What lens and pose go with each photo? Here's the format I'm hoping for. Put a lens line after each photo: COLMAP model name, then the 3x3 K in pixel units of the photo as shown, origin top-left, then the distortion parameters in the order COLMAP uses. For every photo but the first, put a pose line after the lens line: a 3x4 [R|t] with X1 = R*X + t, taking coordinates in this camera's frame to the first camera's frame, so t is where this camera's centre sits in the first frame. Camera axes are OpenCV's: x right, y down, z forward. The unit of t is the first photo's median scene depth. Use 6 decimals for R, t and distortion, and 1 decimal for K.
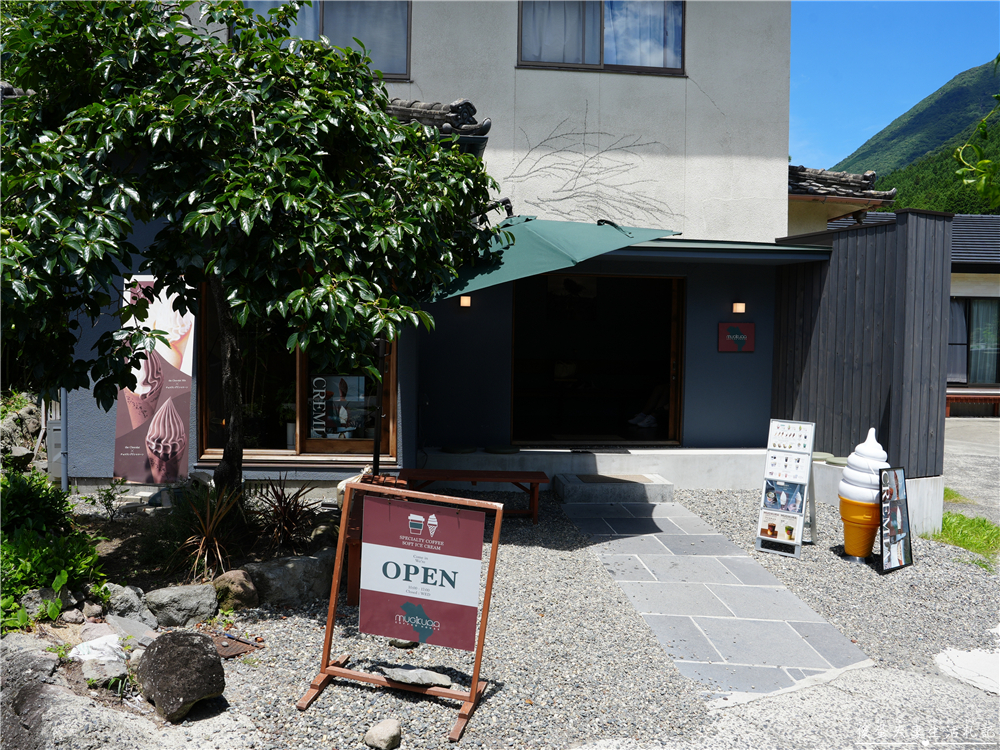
lens RADIAL K [[740.0, 0, 497.0], [0, 740.0, 357.3], [0, 0, 1]] dist [-0.100209, 0.068457]
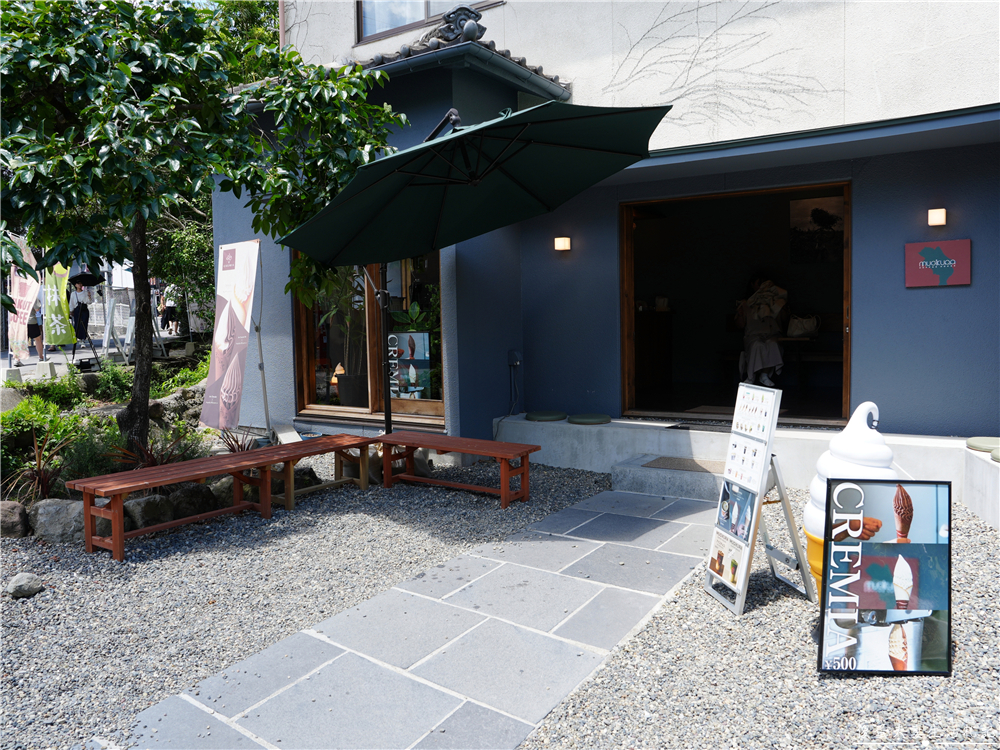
lens RADIAL K [[740.0, 0, 497.0], [0, 740.0, 357.3], [0, 0, 1]] dist [-0.100209, 0.068457]
pose [[0.802939, -0.000143, -0.596061, 0.553633], [0.021641, 0.999348, 0.028912, 0.039249], [0.595668, -0.036114, 0.802418, 0.371419]]
